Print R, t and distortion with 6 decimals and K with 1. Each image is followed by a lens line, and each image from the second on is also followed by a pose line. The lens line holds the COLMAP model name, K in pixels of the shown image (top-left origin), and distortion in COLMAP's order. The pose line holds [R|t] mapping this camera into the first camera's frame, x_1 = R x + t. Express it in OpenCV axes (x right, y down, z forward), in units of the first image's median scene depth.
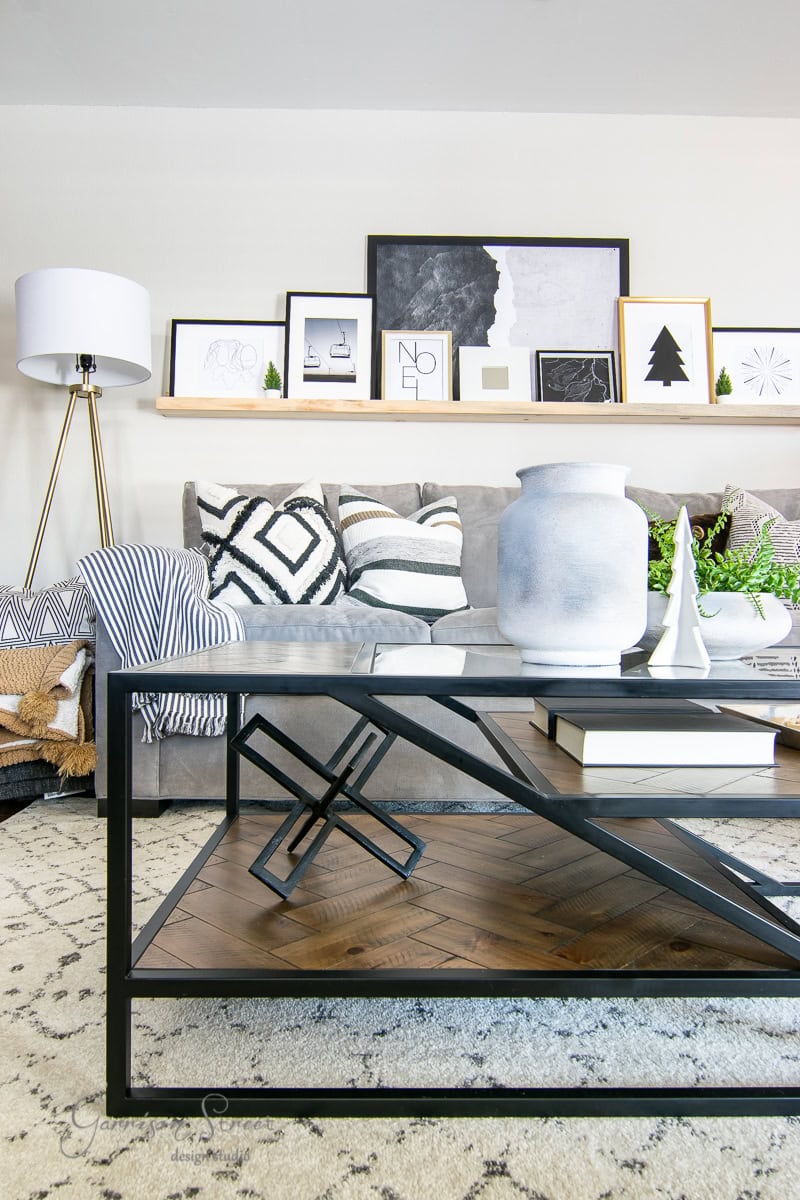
lens RADIAL K [[828.3, 0, 400.0], [0, 828.3, 600.0], [0, 0, 1]] dist [-0.001881, -0.000933]
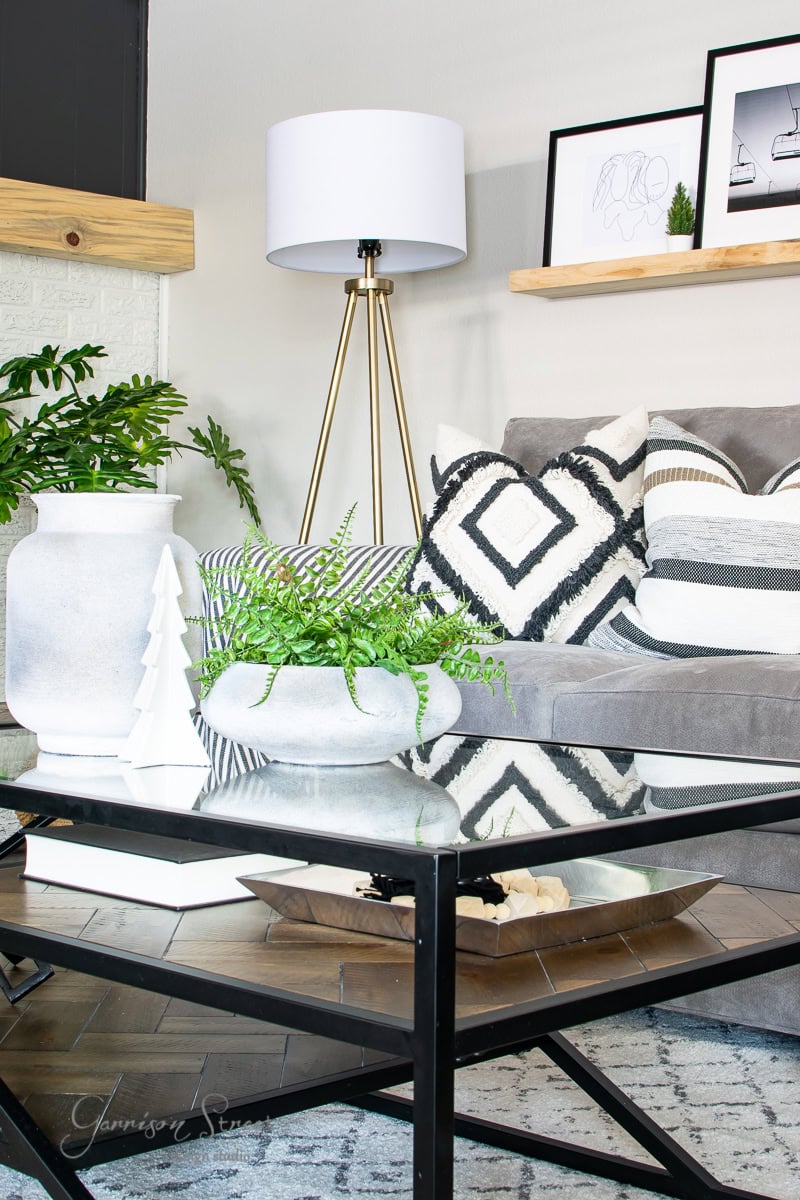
lens RADIAL K [[1891.7, 0, 400.0], [0, 1891.7, 600.0], [0, 0, 1]] dist [-0.118916, -0.293247]
pose [[0.708533, 0.012964, -0.705558, 0.588442], [-0.003398, 0.999882, 0.014959, -0.031912], [0.705669, -0.008201, 0.708494, -0.003777]]
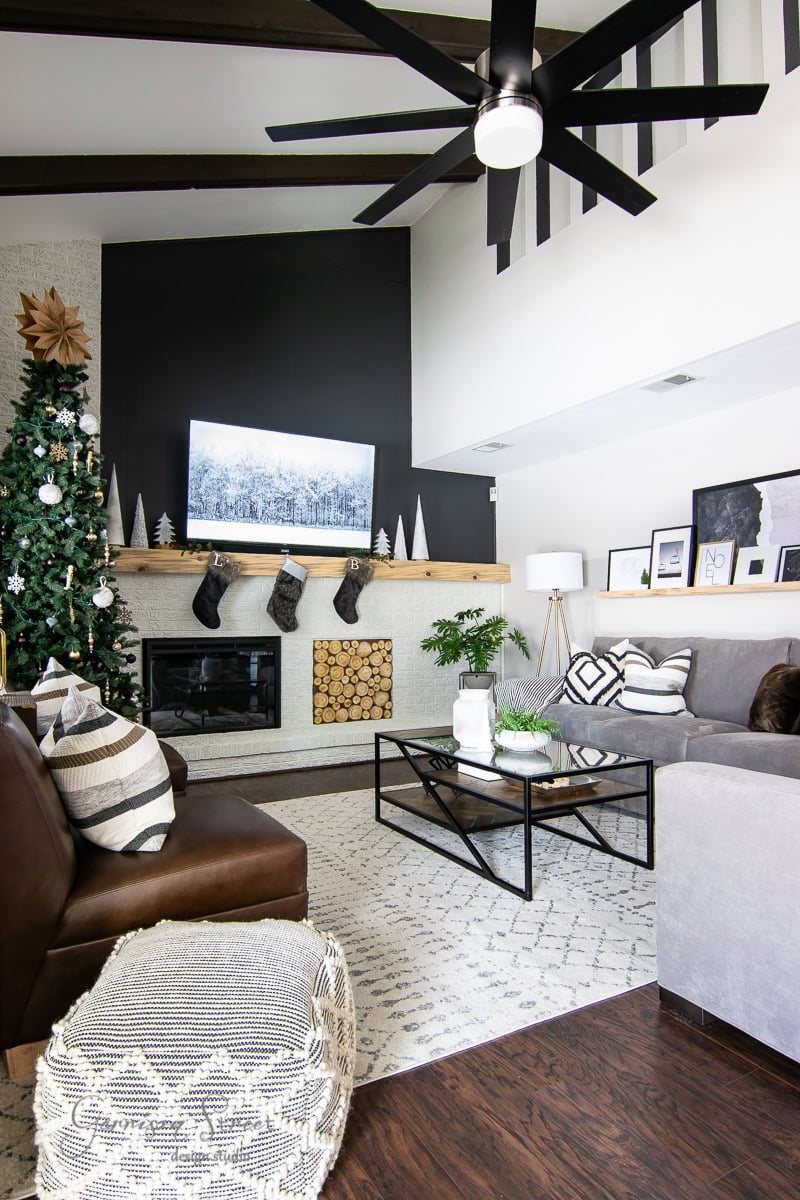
lens RADIAL K [[706.9, 0, 400.0], [0, 706.9, 600.0], [0, 0, 1]] dist [-0.001395, -0.000371]
pose [[0.472689, -0.035365, -0.880519, 1.014638], [0.007670, 0.999322, -0.036019, -0.162178], [0.881196, 0.010272, 0.472639, -0.266575]]
